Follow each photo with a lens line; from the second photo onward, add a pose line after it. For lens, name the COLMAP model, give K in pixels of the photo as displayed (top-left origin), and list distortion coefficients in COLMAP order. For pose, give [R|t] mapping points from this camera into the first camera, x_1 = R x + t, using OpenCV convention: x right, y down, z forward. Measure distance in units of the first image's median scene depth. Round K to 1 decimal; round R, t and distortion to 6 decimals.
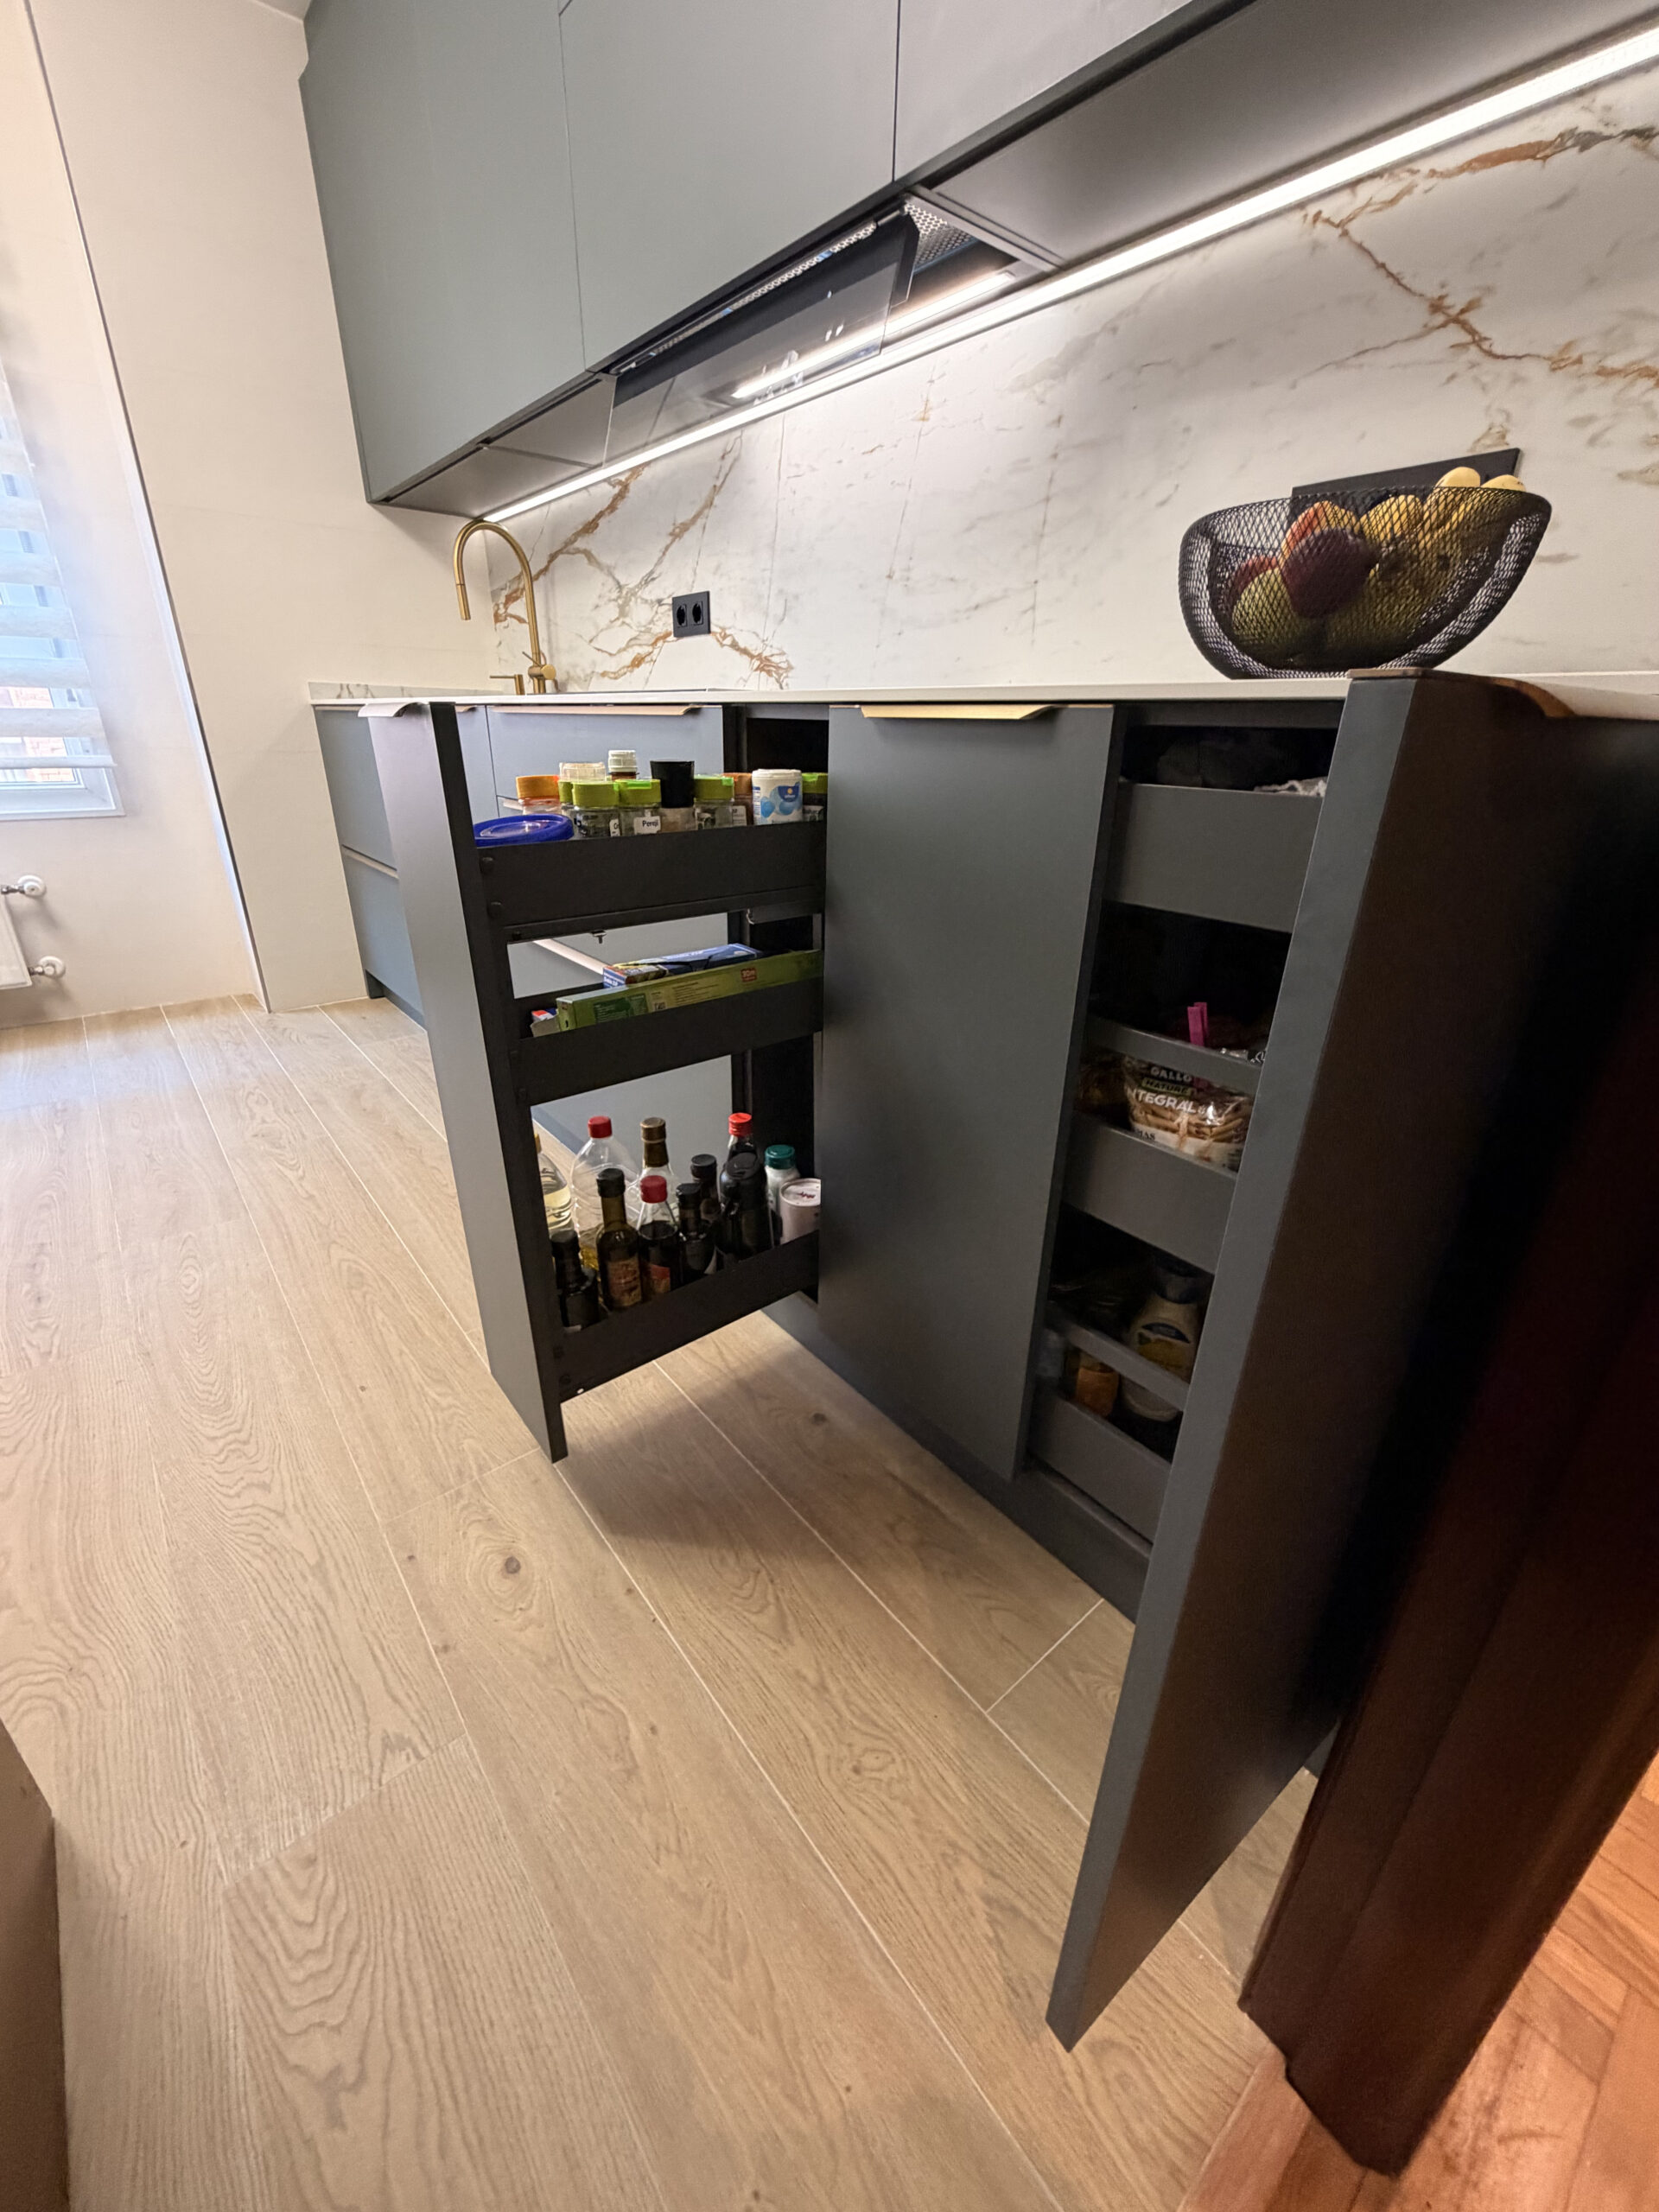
lens RADIAL K [[884.4, 0, 828.5], [0, 884.4, 1099.0], [0, 0, 1]] dist [-0.000261, 0.000171]
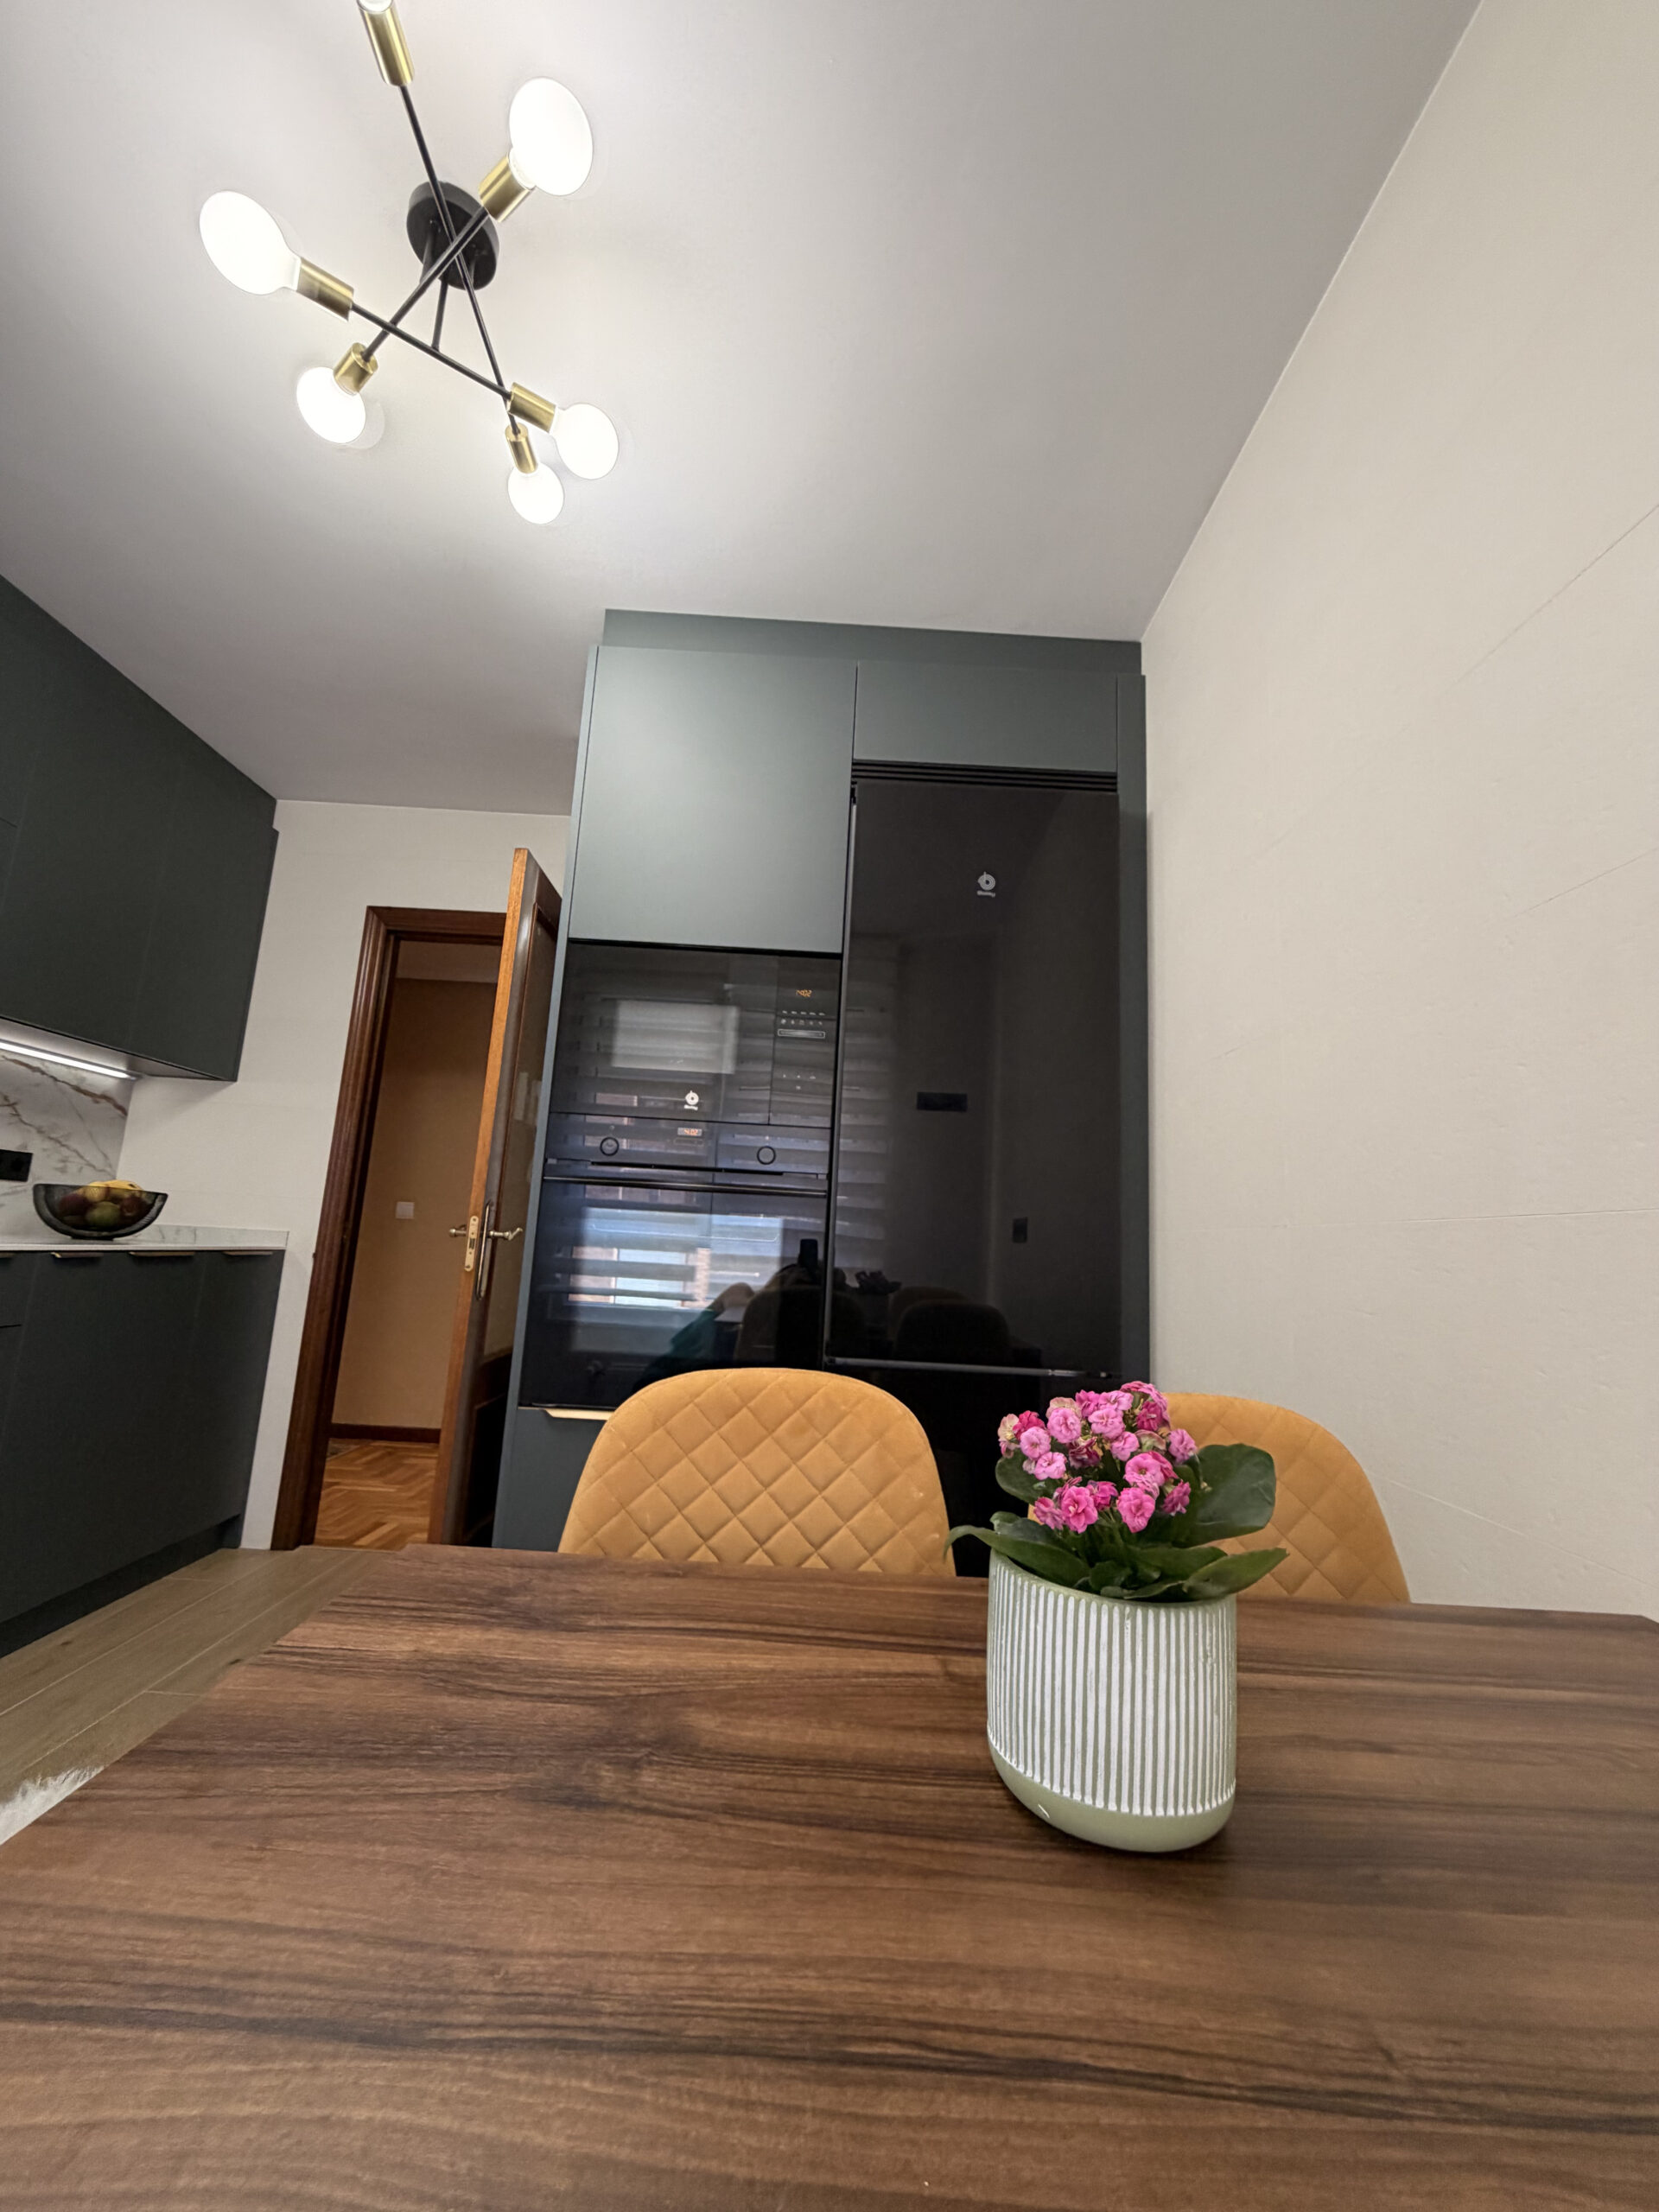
lens RADIAL K [[884.4, 0, 826.7], [0, 884.4, 1099.5], [0, 0, 1]] dist [-0.000261, 0.000171]
pose [[-0.776012, 0.044552, 0.629143, -1.459512], [0.182823, 0.970566, 0.156773, -0.420525], [-0.603640, 0.236680, -0.761316, 0.757566]]
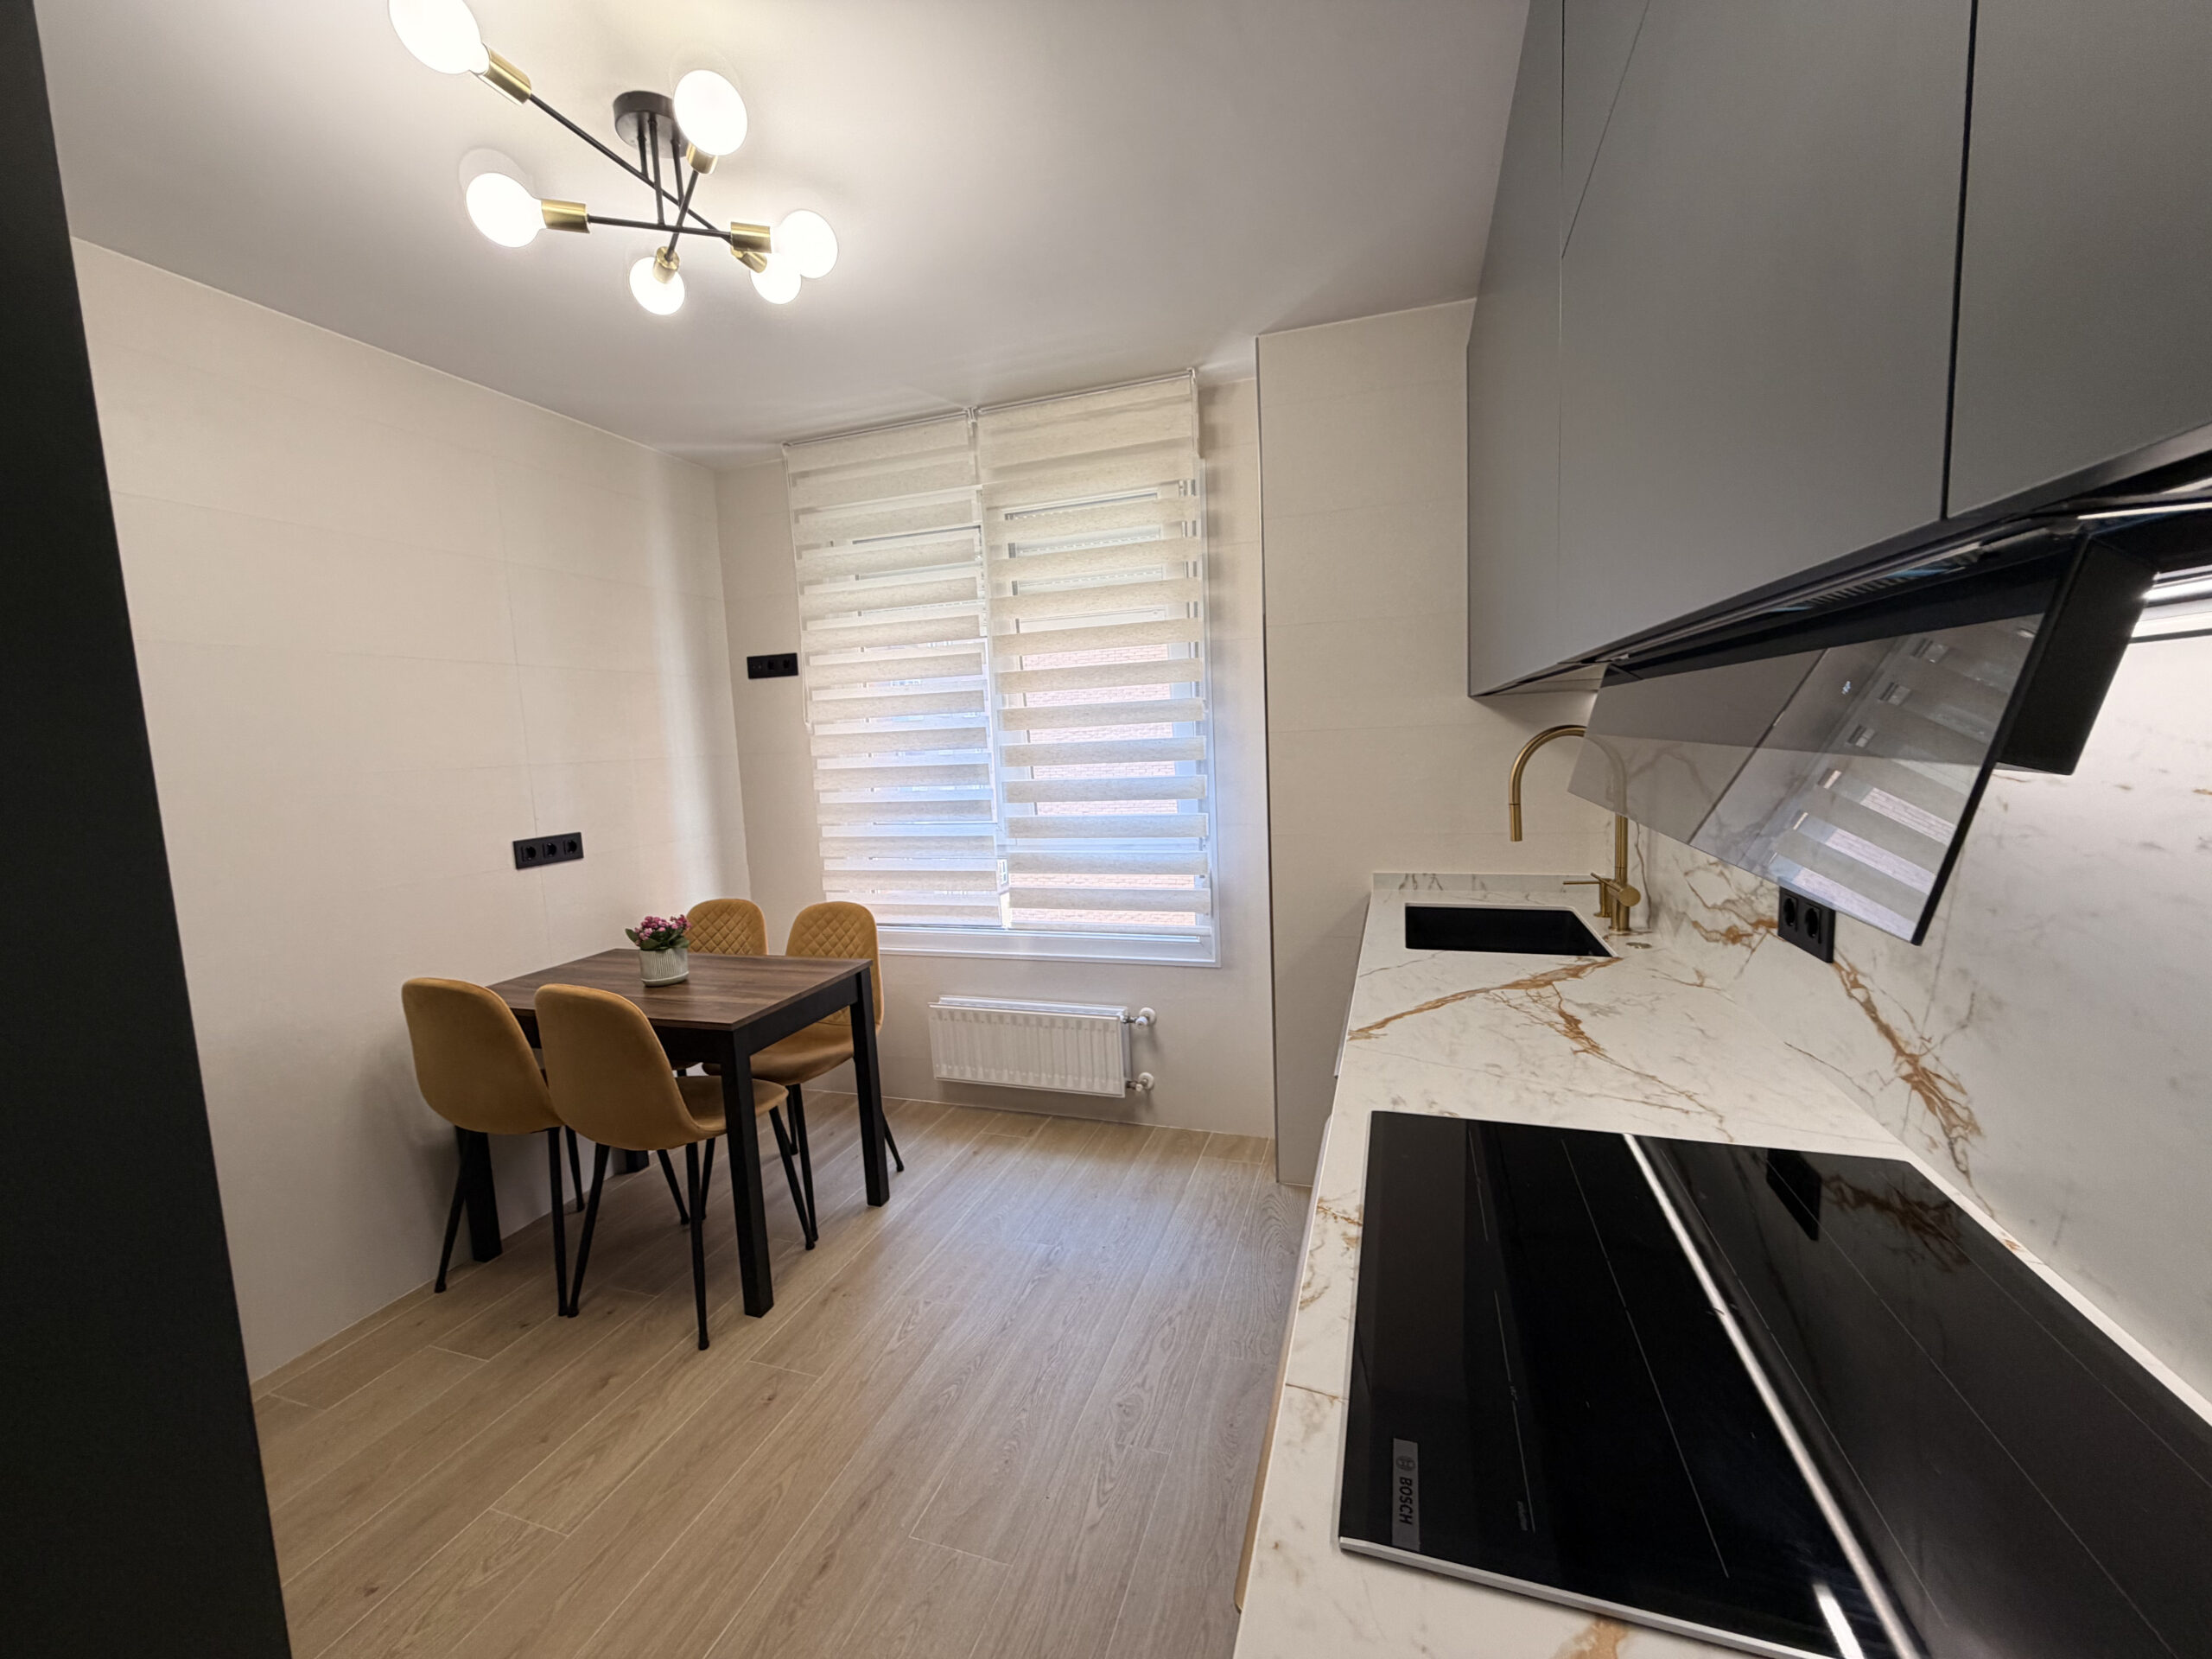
lens RADIAL K [[884.4, 0, 1099.4], [0, 884.4, 832.9], [0, 0, 1]] dist [-0.000261, 0.000171]
pose [[0.525684, 0.053214, -0.849014, 0.095858], [-0.284050, 0.951740, -0.116223, -0.438975], [0.801855, 0.302259, 0.515430, 0.348703]]
